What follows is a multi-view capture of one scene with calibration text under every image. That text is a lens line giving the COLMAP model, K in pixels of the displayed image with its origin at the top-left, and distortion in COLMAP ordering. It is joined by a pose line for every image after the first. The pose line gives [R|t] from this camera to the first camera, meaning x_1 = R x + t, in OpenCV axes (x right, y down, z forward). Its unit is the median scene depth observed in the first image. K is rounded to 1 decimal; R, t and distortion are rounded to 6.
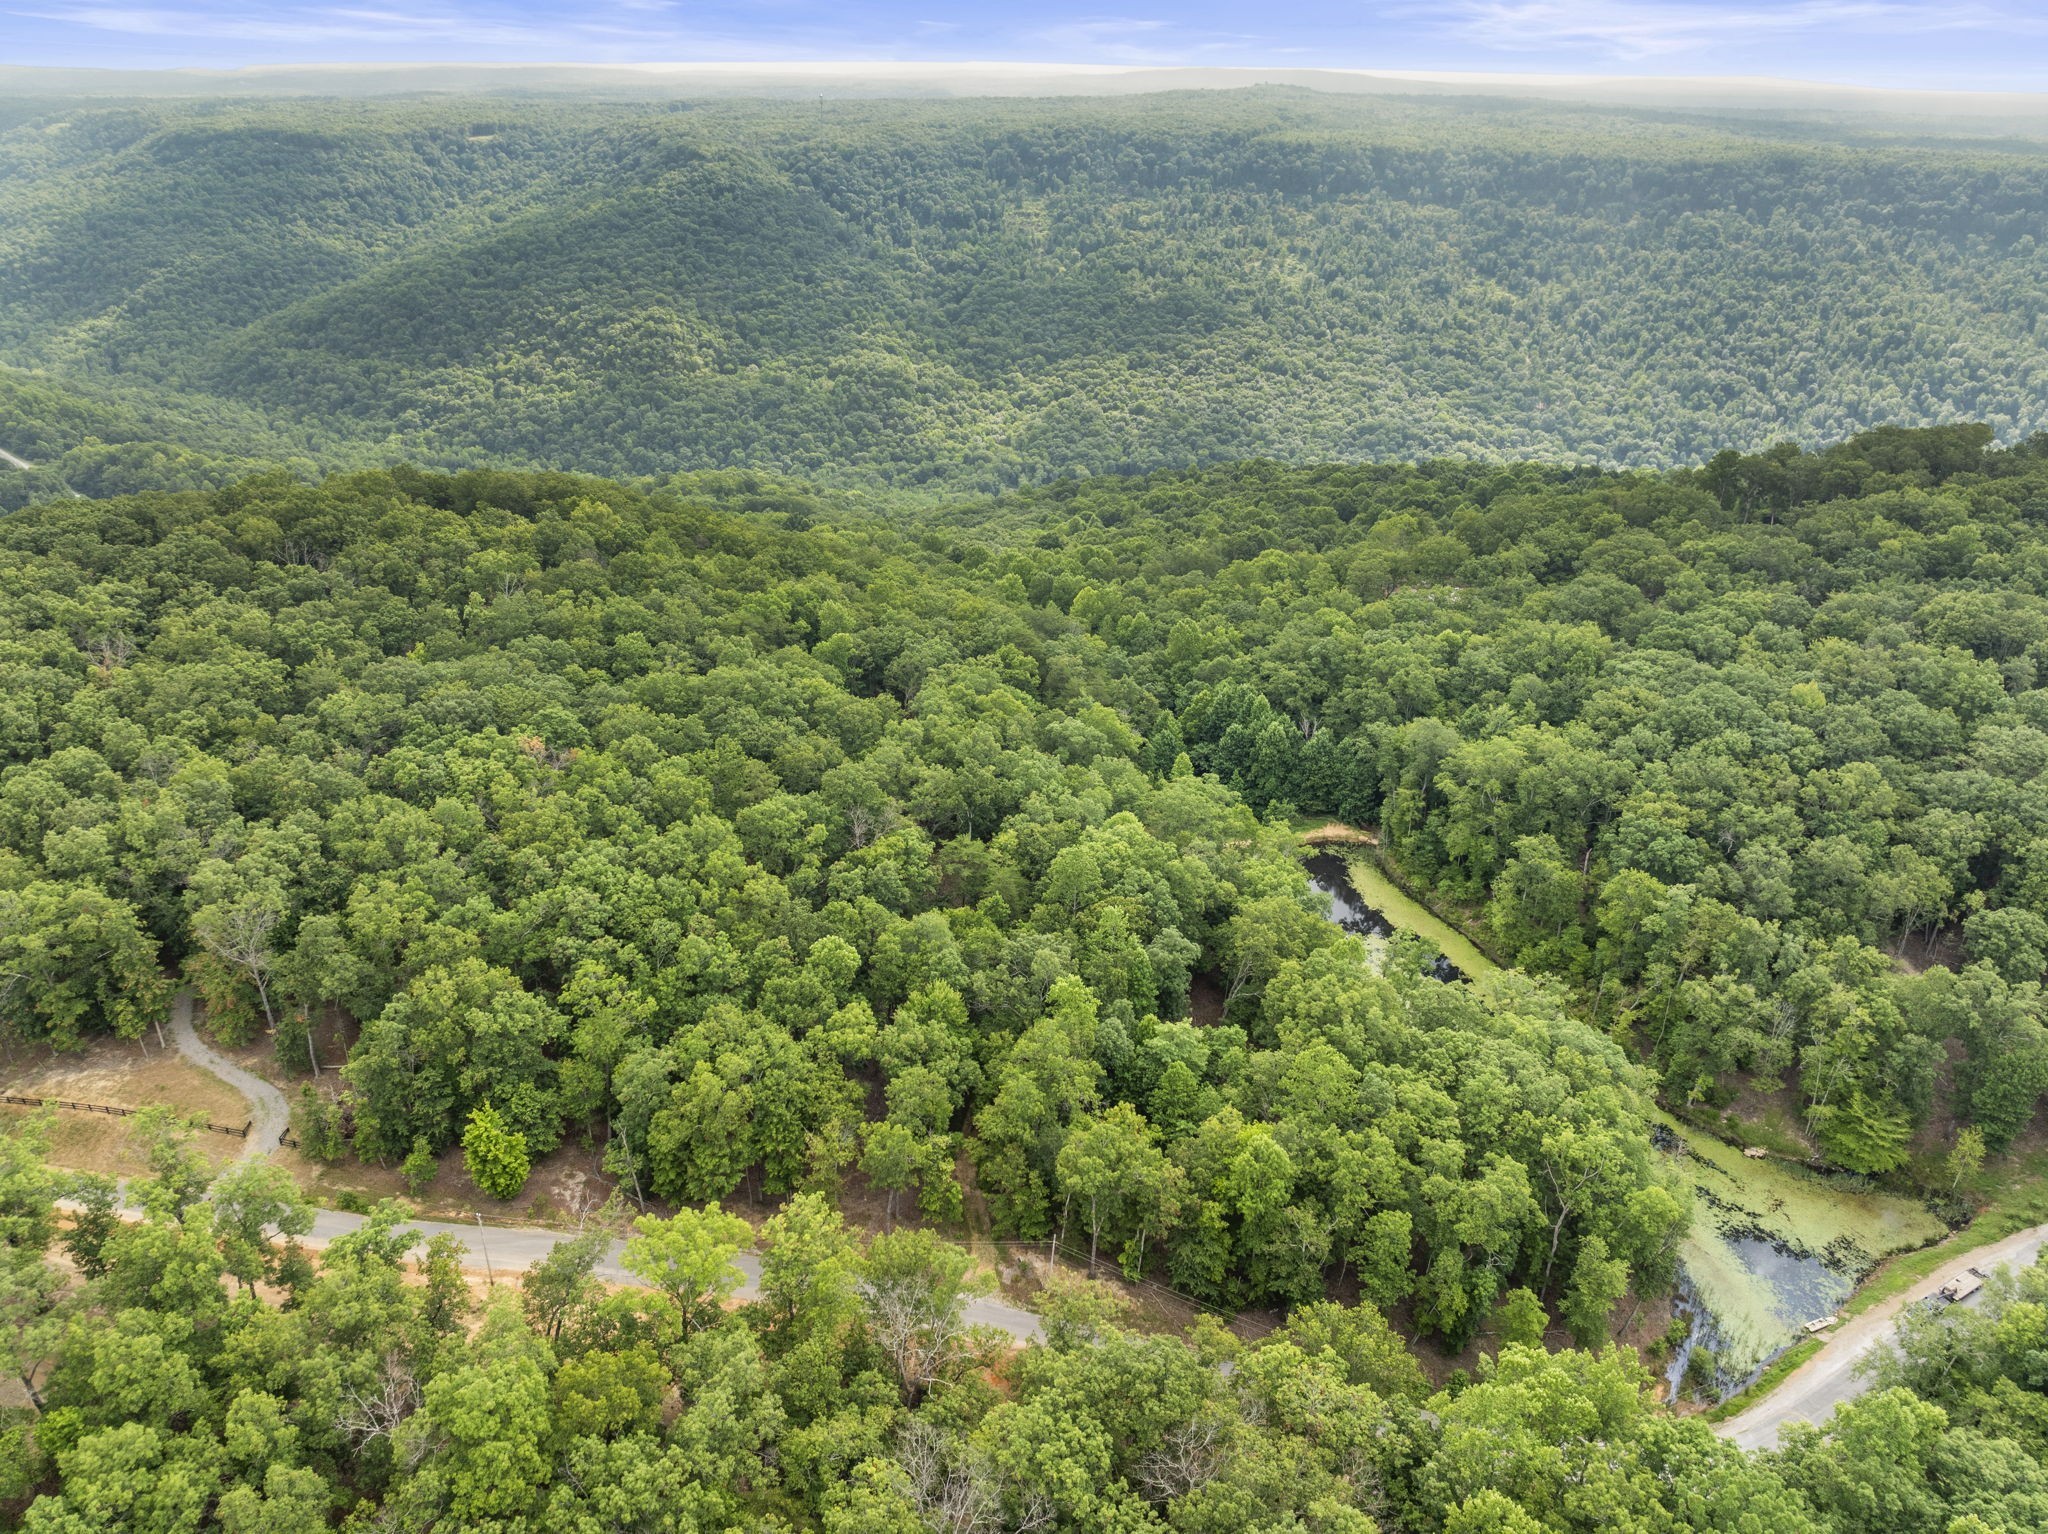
lens RADIAL K [[1450.1, 0, 1024.0], [0, 1450.1, 767.0], [0, 0, 1]] dist [-0.038522, 0.002708]
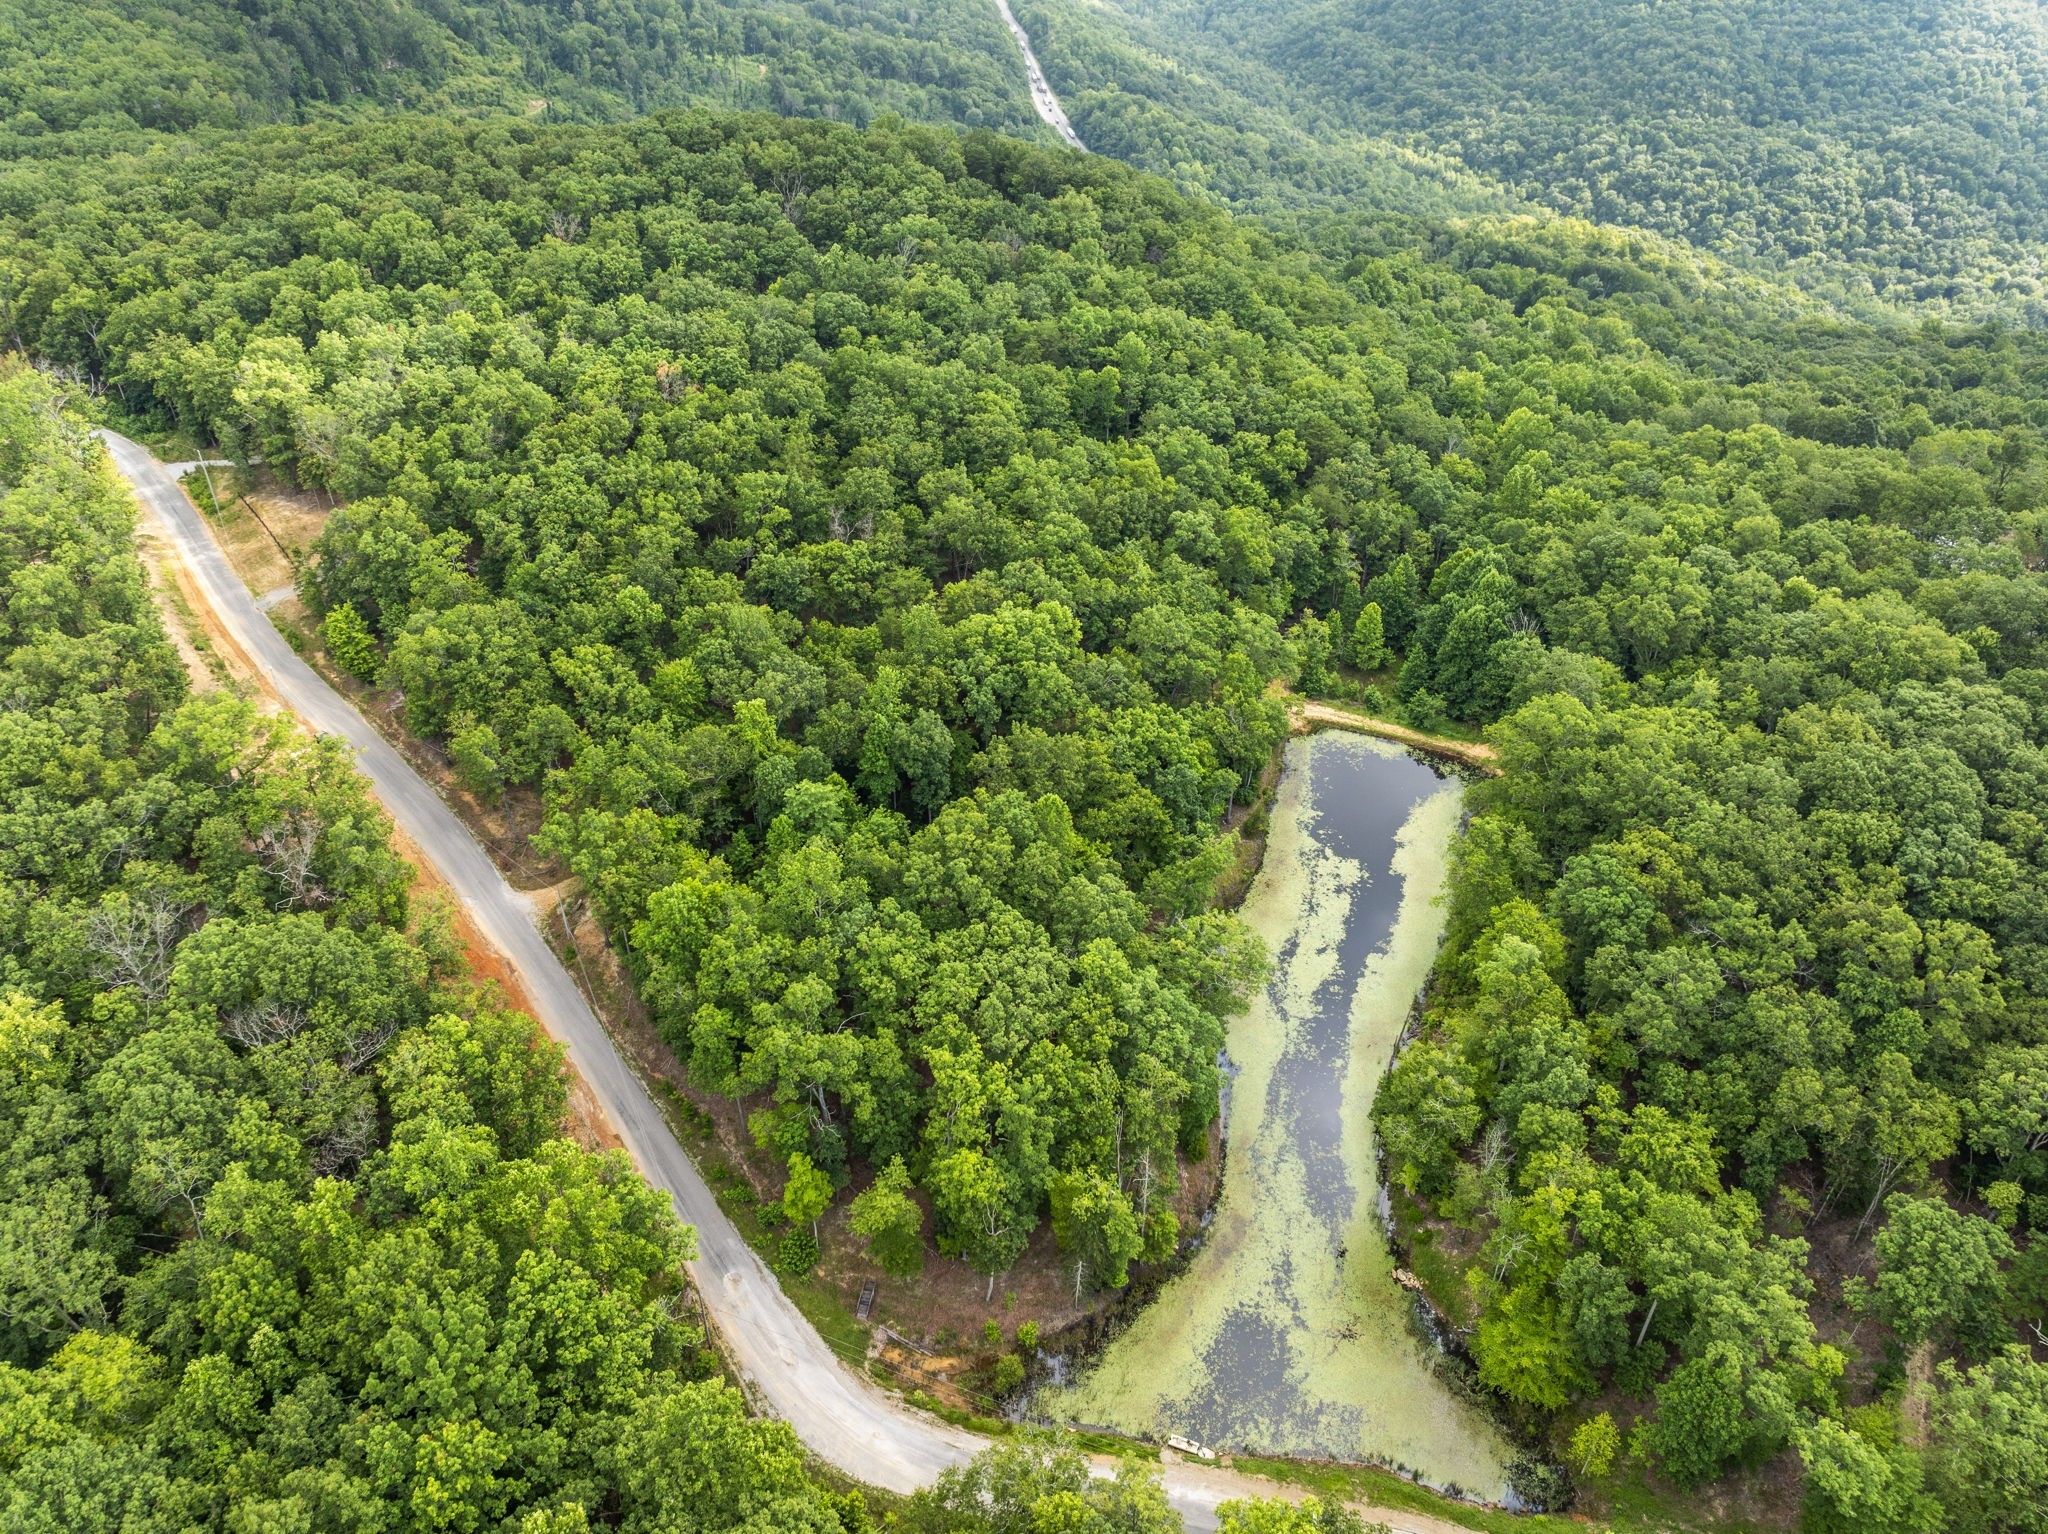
lens RADIAL K [[1450.1, 0, 1024.0], [0, 1450.1, 767.0], [0, 0, 1]] dist [-0.038522, 0.002708]
pose [[0.733811, 0.400151, -0.548999, 0.578984], [-0.297777, 0.915808, 0.269490, -0.111618], [0.610615, -0.034275, 0.791186, 0.233518]]
